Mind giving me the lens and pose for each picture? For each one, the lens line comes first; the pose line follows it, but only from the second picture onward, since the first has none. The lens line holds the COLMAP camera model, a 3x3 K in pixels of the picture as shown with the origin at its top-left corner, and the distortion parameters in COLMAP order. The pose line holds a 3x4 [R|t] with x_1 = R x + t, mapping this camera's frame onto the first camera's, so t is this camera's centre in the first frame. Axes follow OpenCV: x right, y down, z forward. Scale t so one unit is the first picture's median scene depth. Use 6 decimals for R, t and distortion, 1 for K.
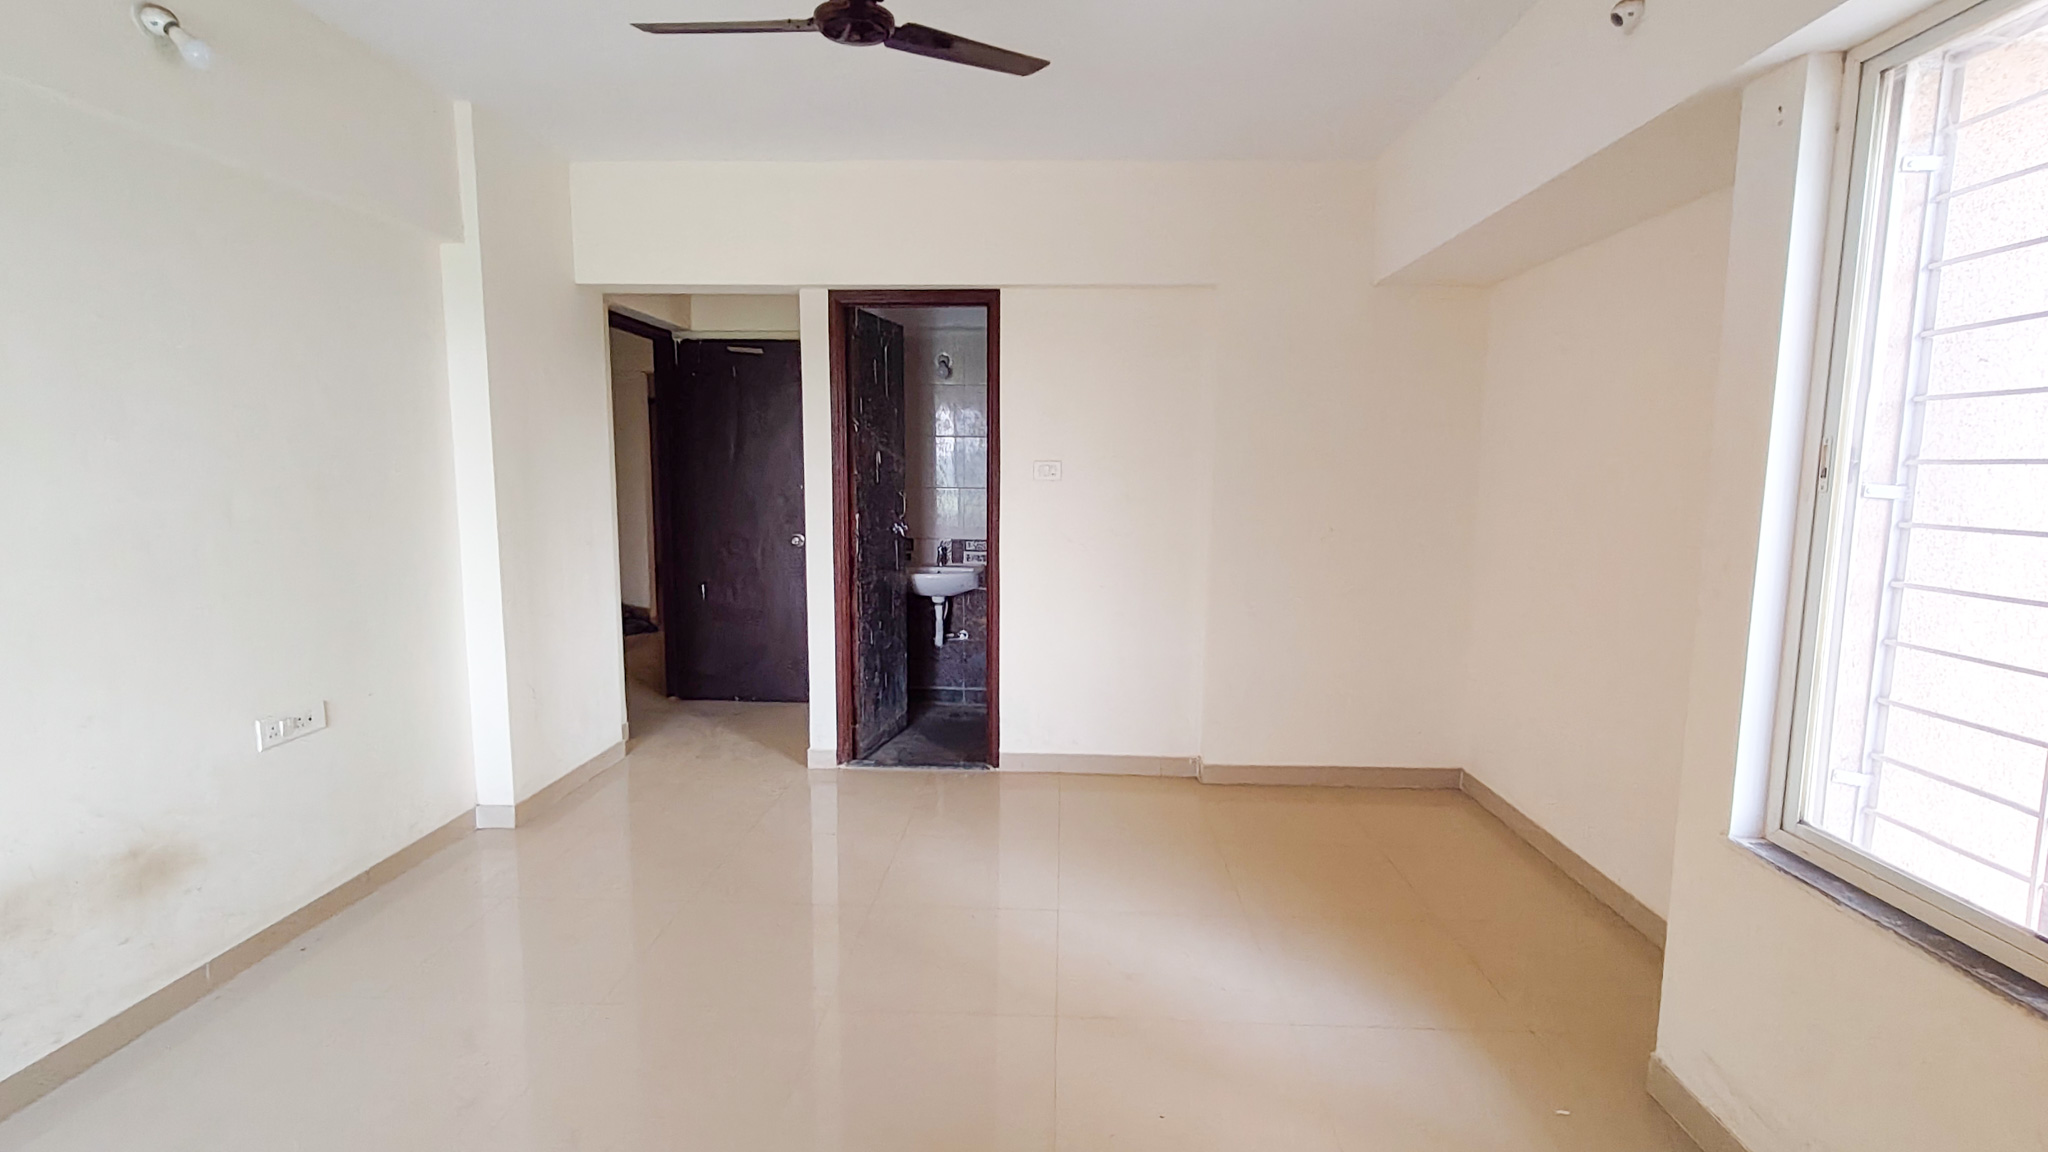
lens RADIAL K [[961.8, 0, 1019.3], [0, 961.8, 580.9], [0, 0, 1]] dist [0.007801, 0.000000]
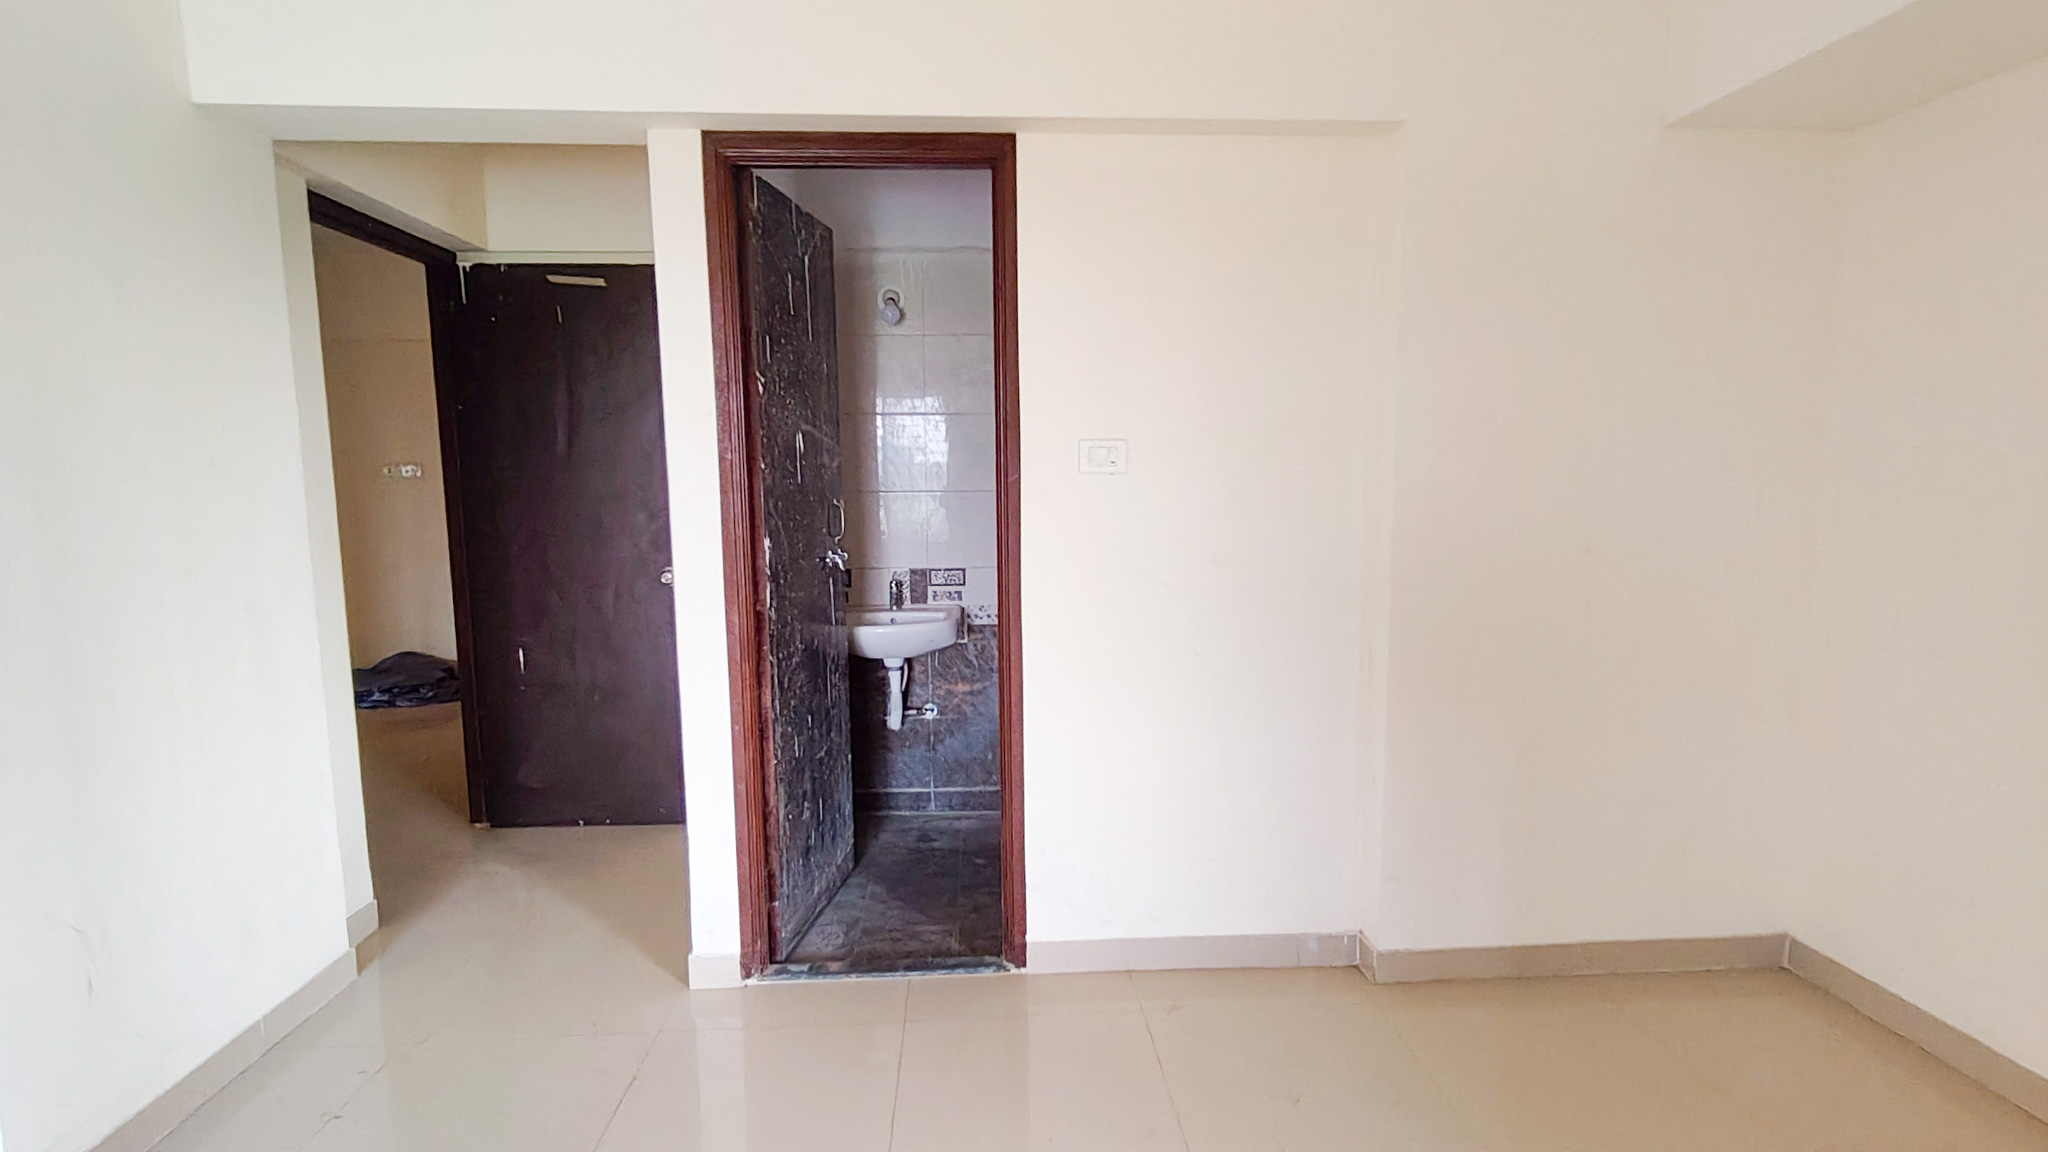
lens RADIAL K [[961.8, 0, 1019.3], [0, 961.8, 580.9], [0, 0, 1]] dist [0.007801, 0.000000]
pose [[0.994855, -0.027924, 0.097386, -0.069920], [0.028294, 0.999597, -0.002412, -0.036327], [-0.097280, 0.005155, 0.995244, 0.386475]]
